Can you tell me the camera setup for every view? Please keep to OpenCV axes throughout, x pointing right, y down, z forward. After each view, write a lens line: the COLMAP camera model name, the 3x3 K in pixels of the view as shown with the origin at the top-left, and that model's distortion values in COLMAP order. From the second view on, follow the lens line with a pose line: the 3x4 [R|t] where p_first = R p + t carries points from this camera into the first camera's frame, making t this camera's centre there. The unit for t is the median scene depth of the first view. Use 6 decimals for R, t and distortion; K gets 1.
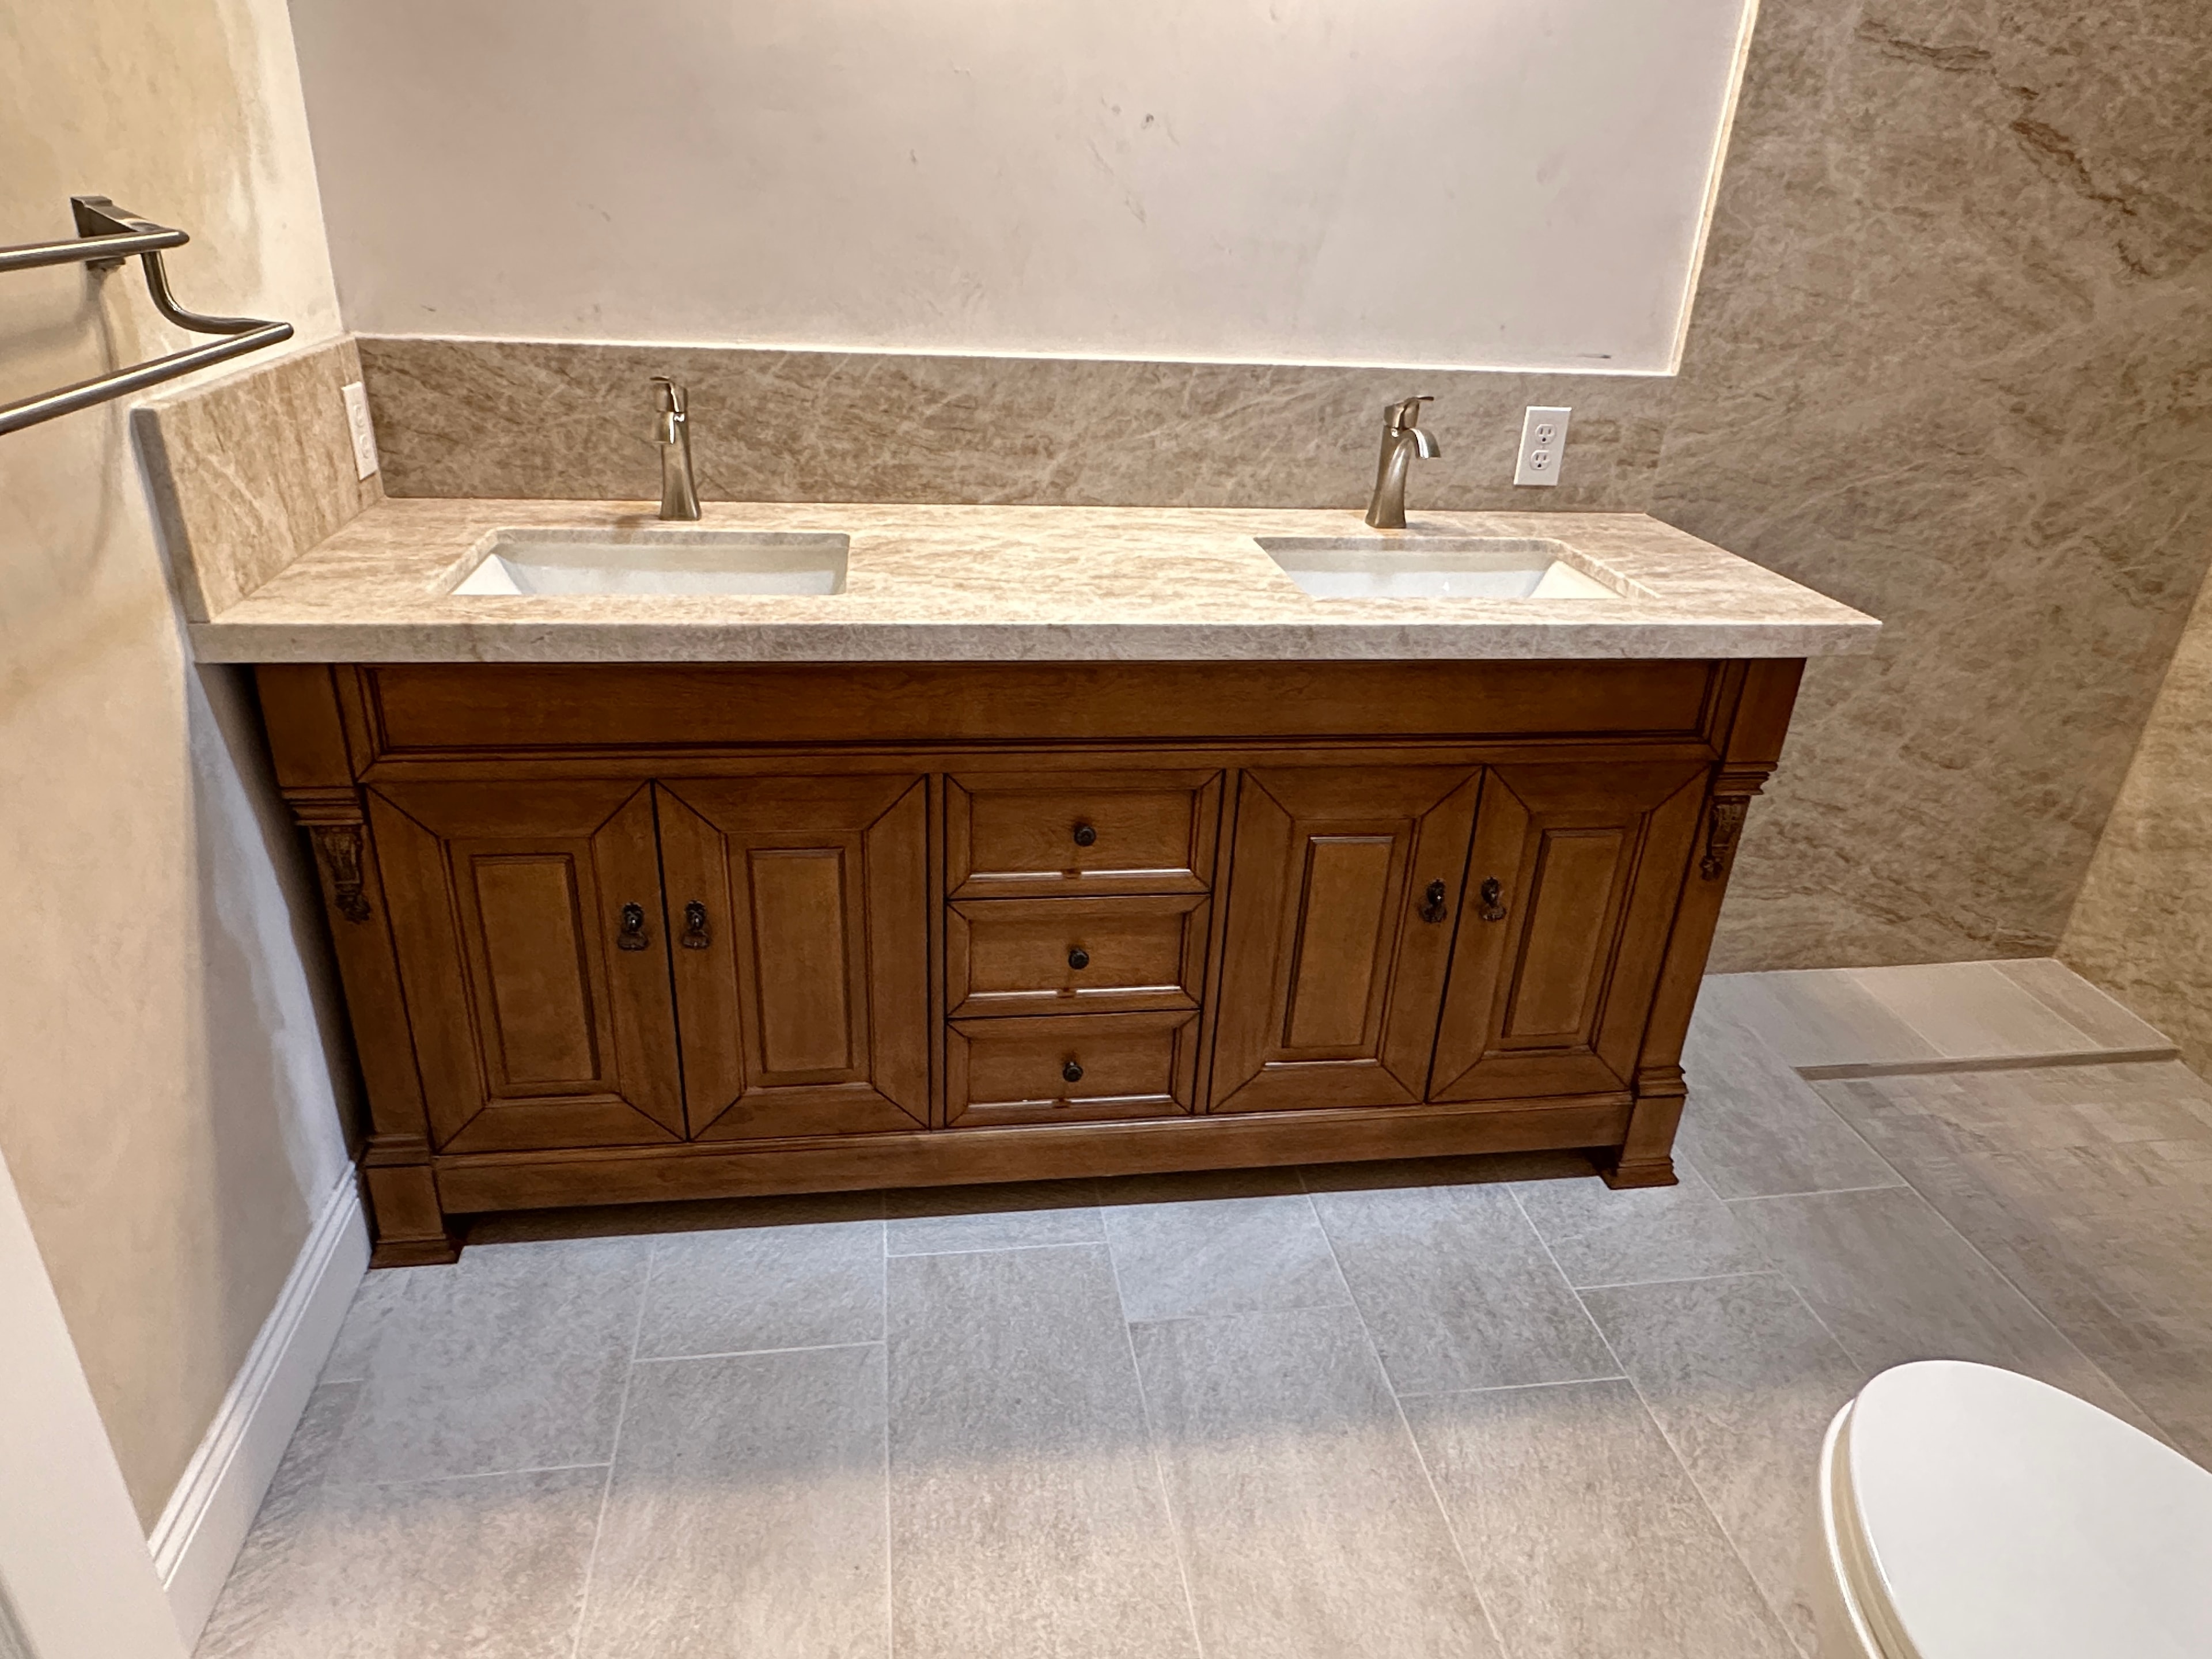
lens RADIAL K [[1396.8, 0, 1100.5], [0, 1396.8, 850.8], [0, 0, 1]] dist [-0.003582, 0.002254]
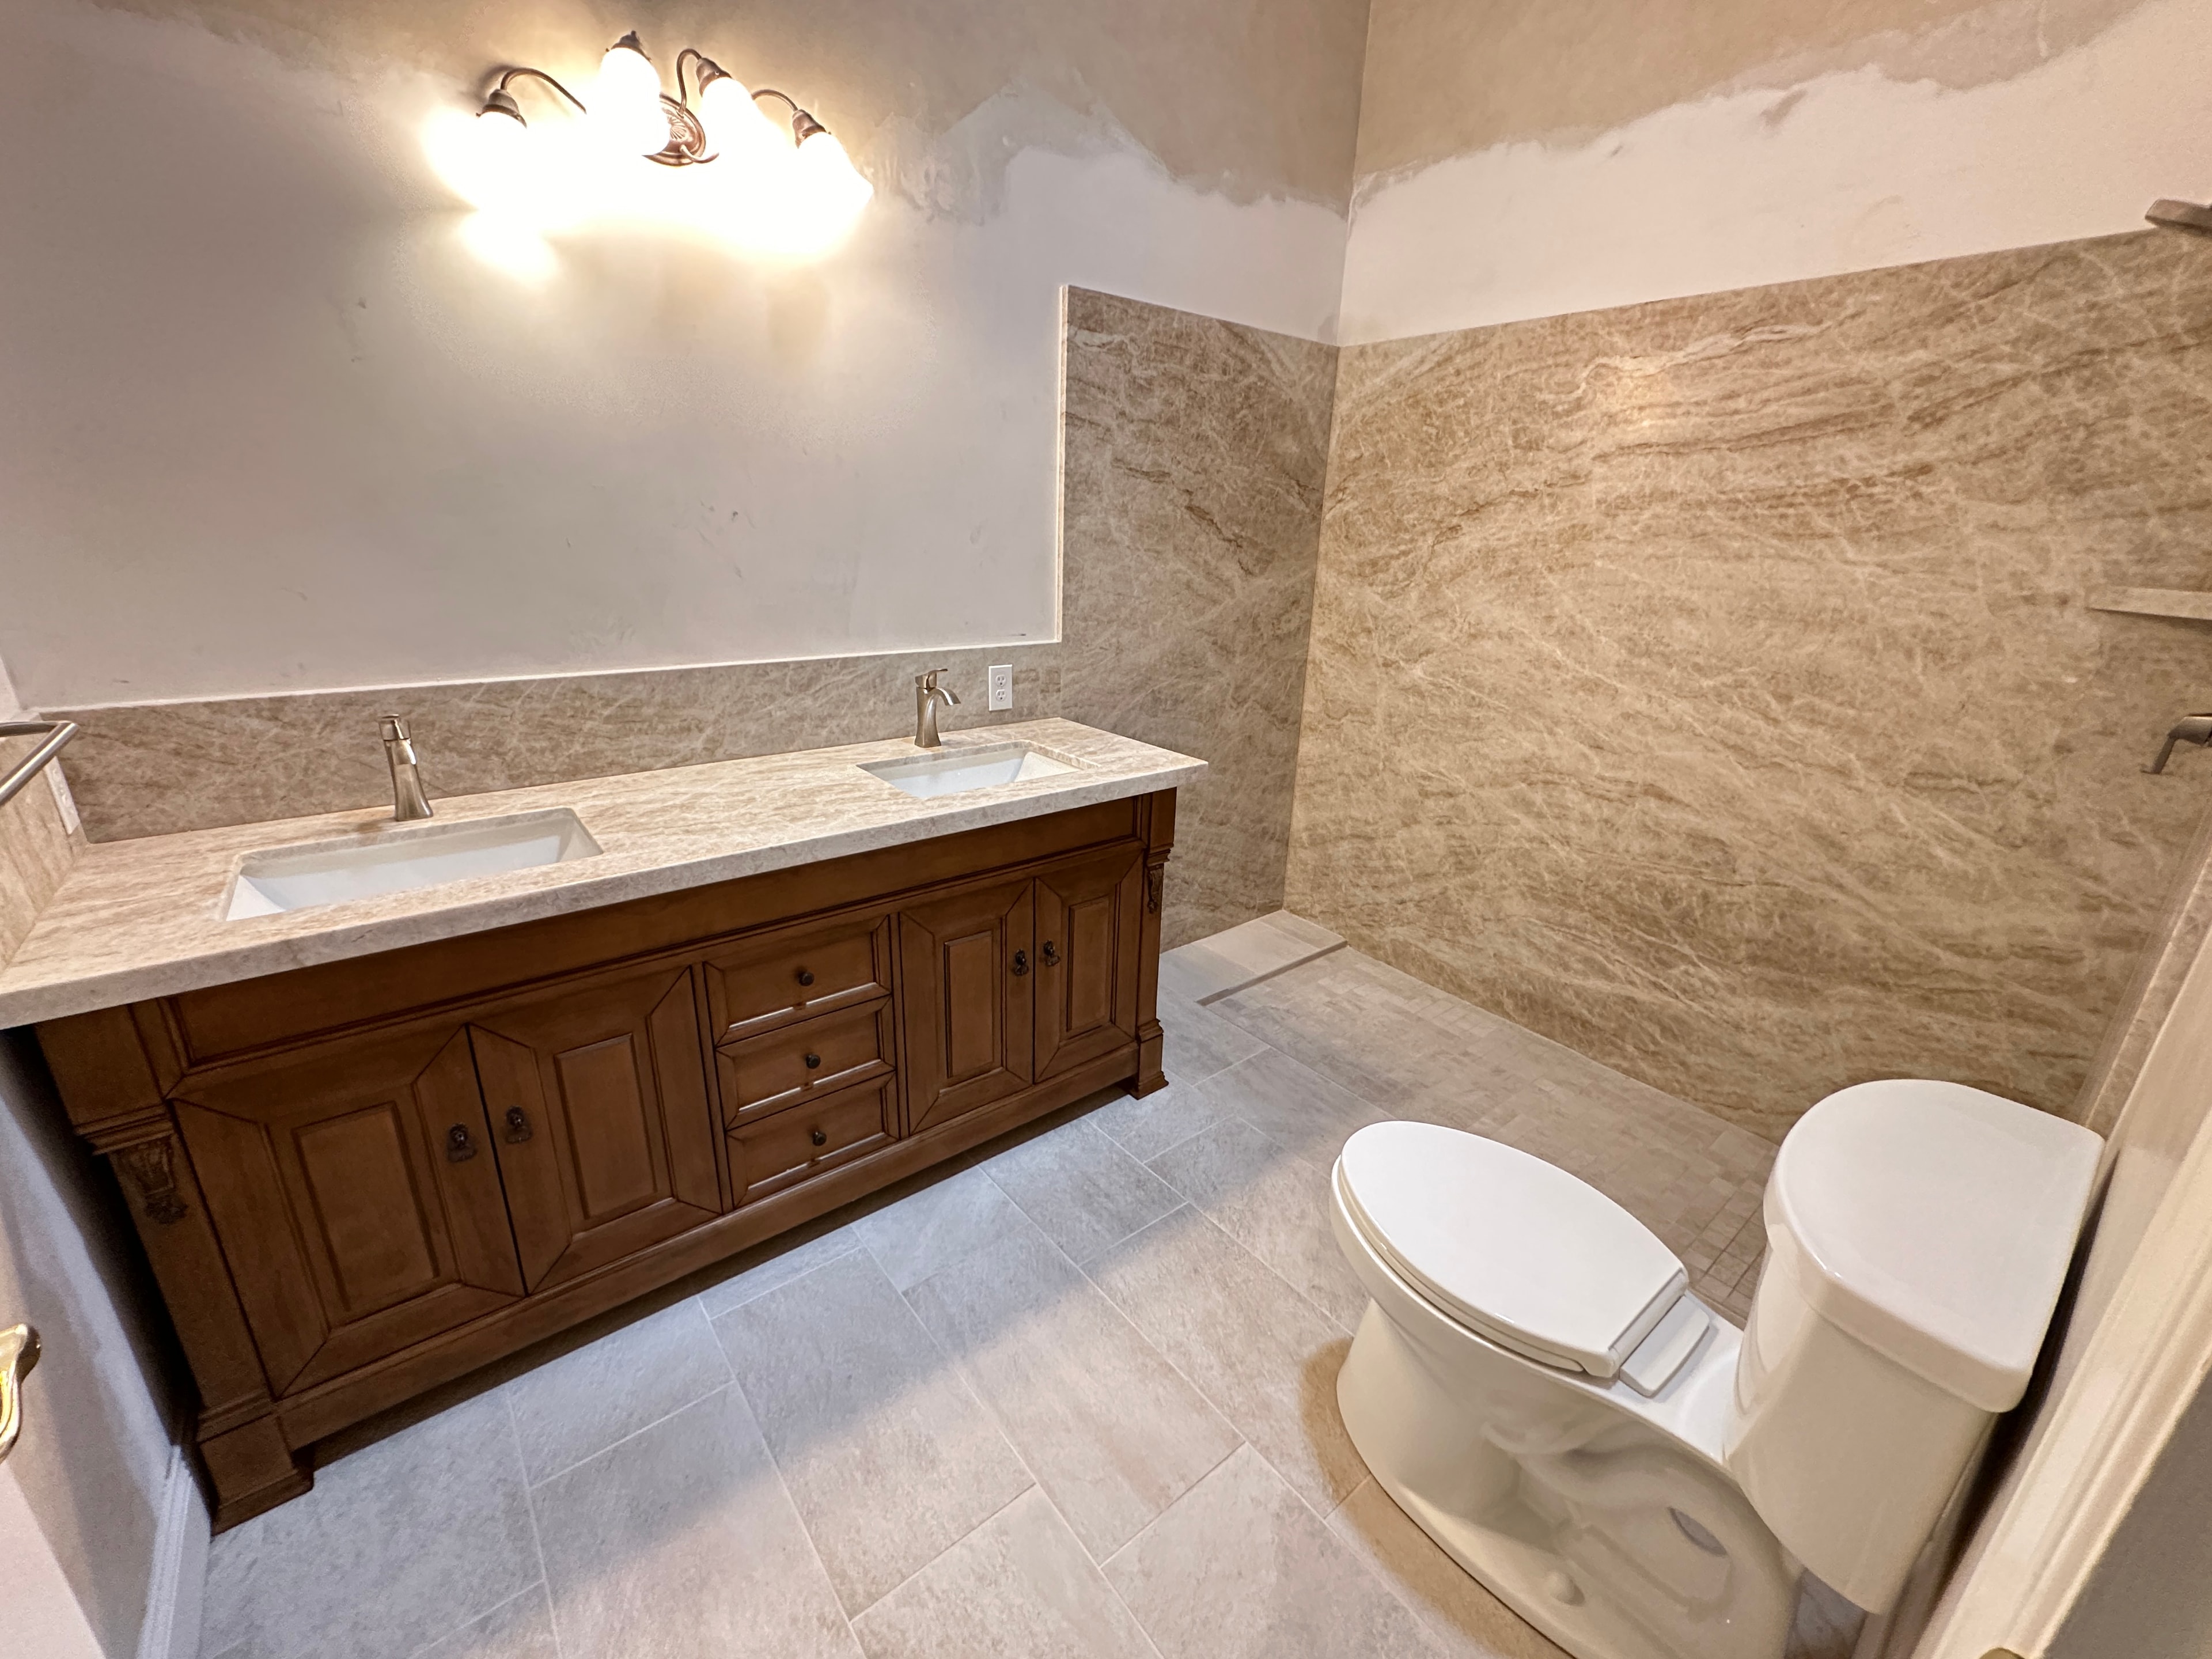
lens RADIAL K [[902.4, 0, 1106.0], [0, 902.4, 829.5], [0, 0, 1]] dist [-0.003908, 0.000441]
pose [[0.863008, -0.181120, 0.471606, -0.136746], [0.229606, 0.972158, -0.046806, -0.040140], [-0.449998, 0.148677, 0.880566, -0.013789]]
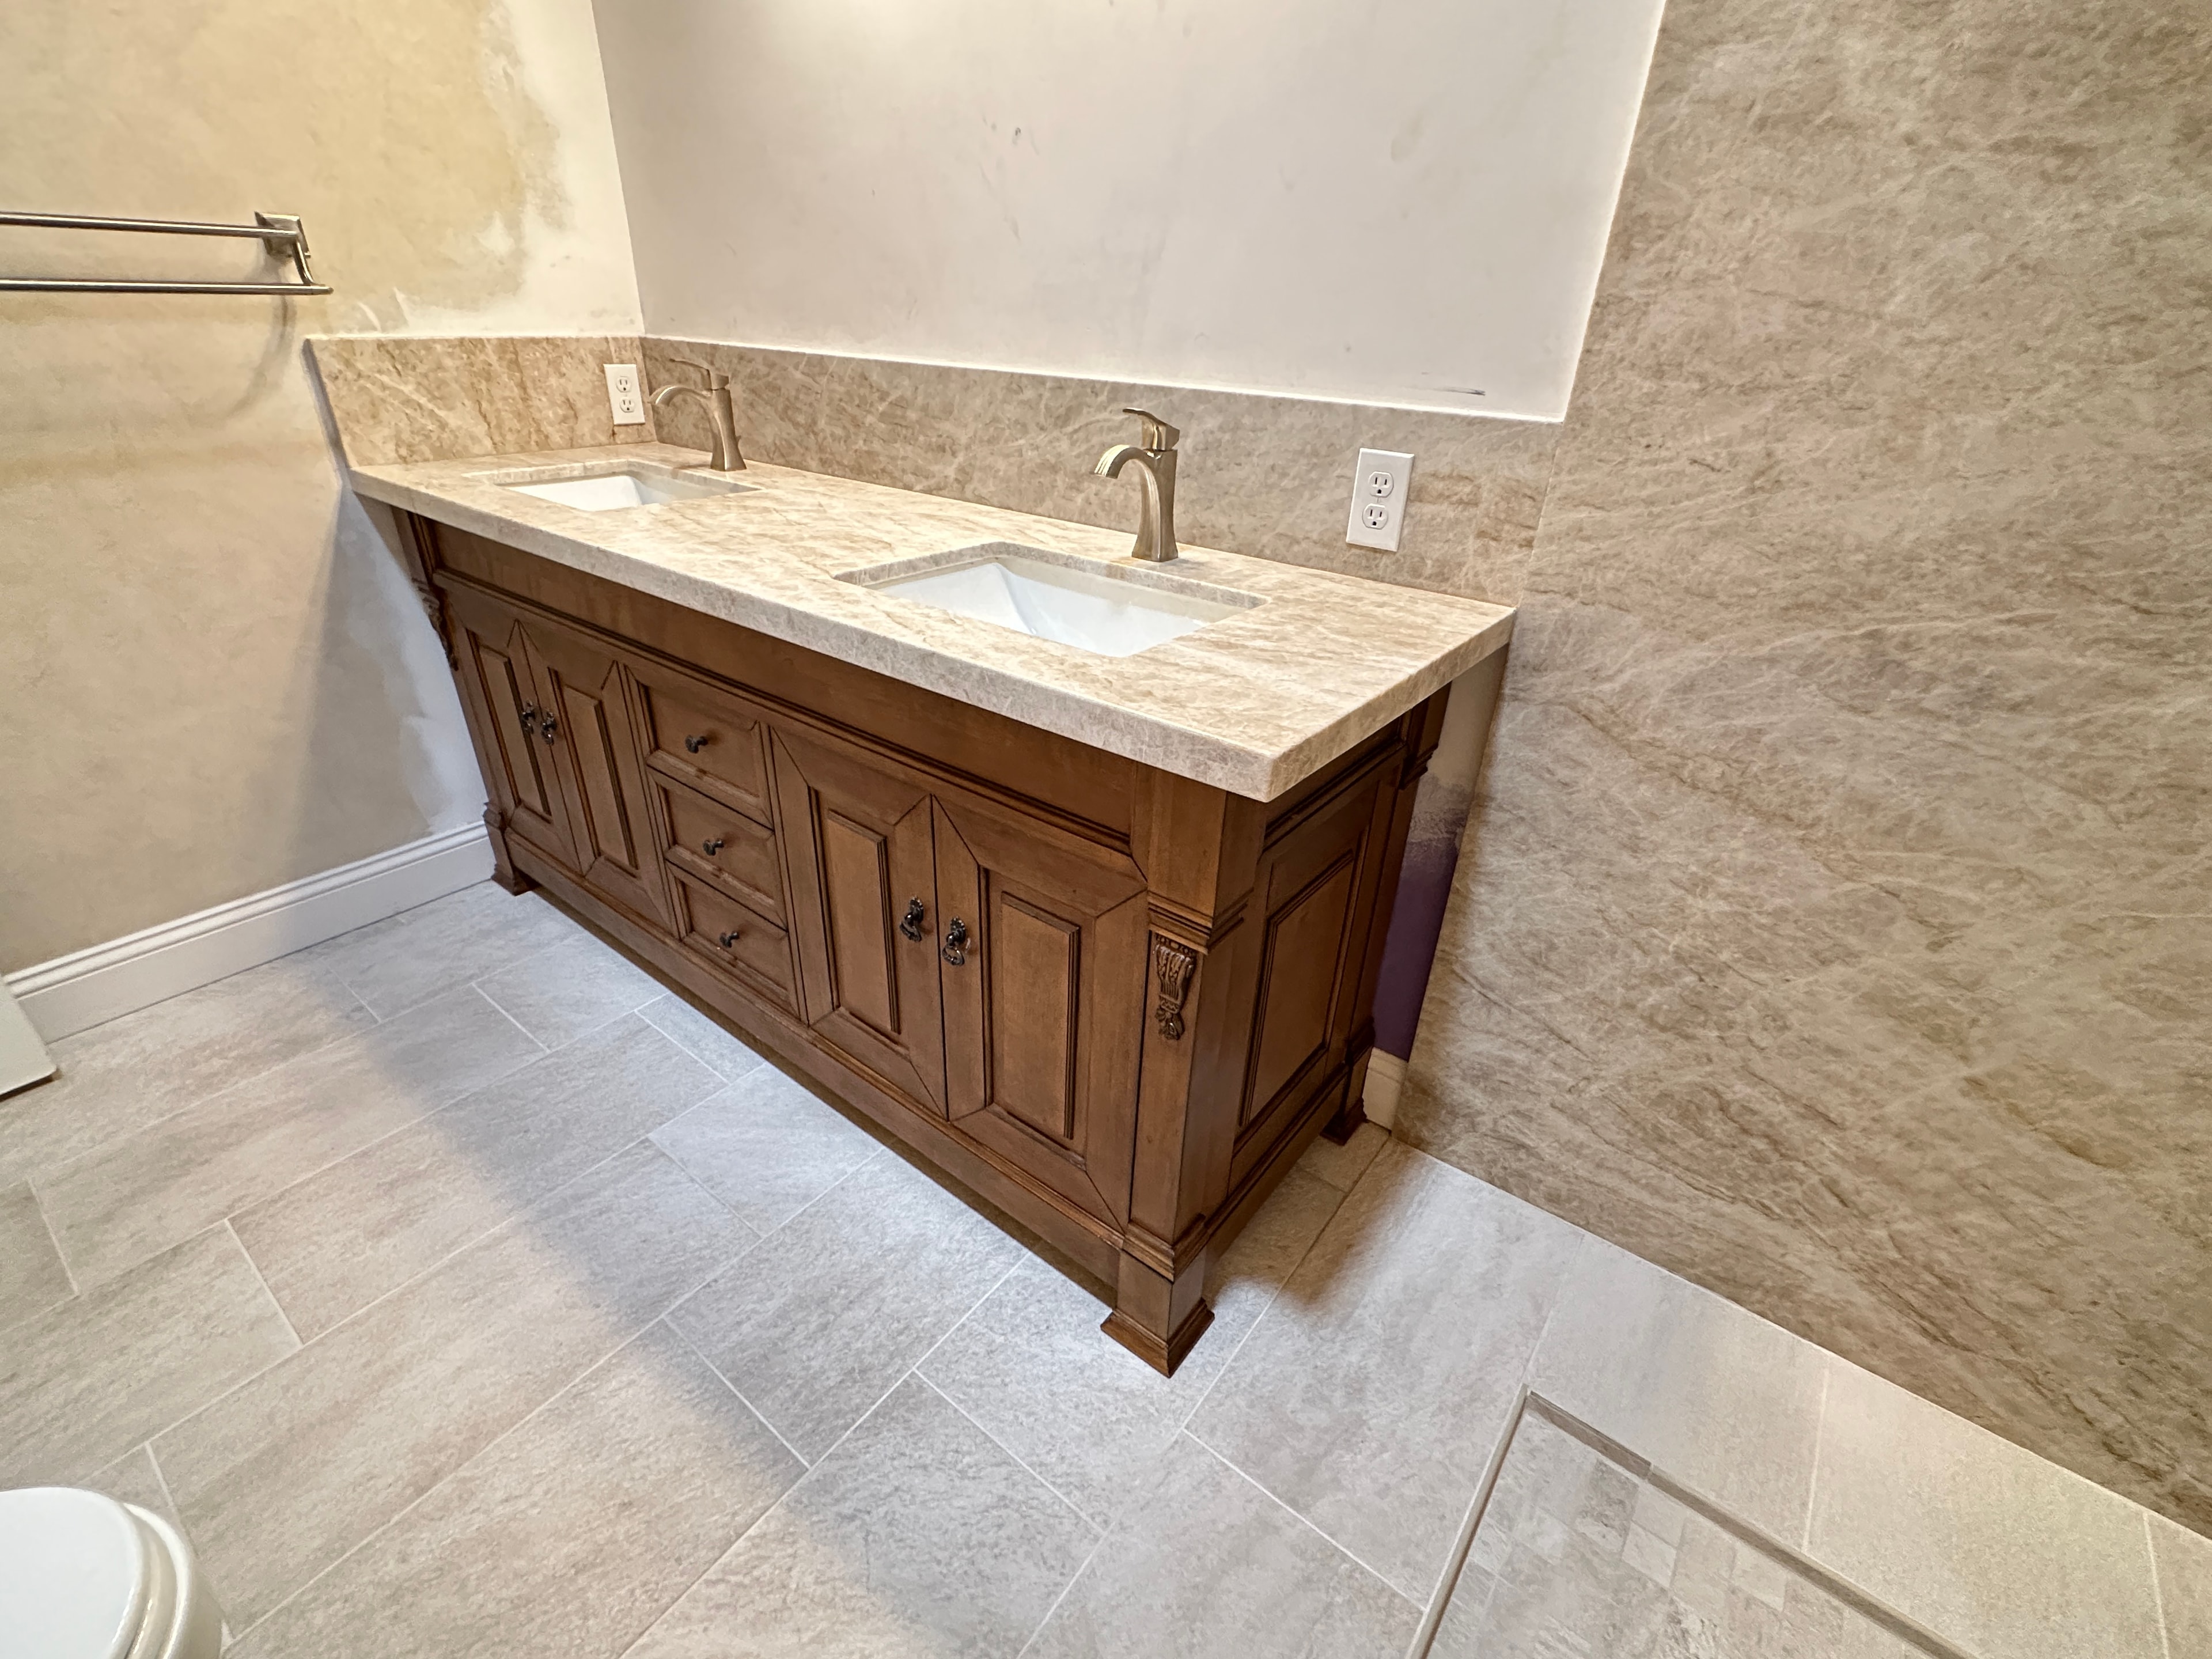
lens RADIAL K [[976.5, 0, 1106.0], [0, 976.5, 829.5], [0, 0, 1]] dist [-0.001665, -0.000504]
pose [[0.694740, 0.324845, -0.641726, 0.682041], [-0.318546, 0.938894, 0.130411, -0.139754], [0.644876, 0.113818, 0.755765, 0.515228]]
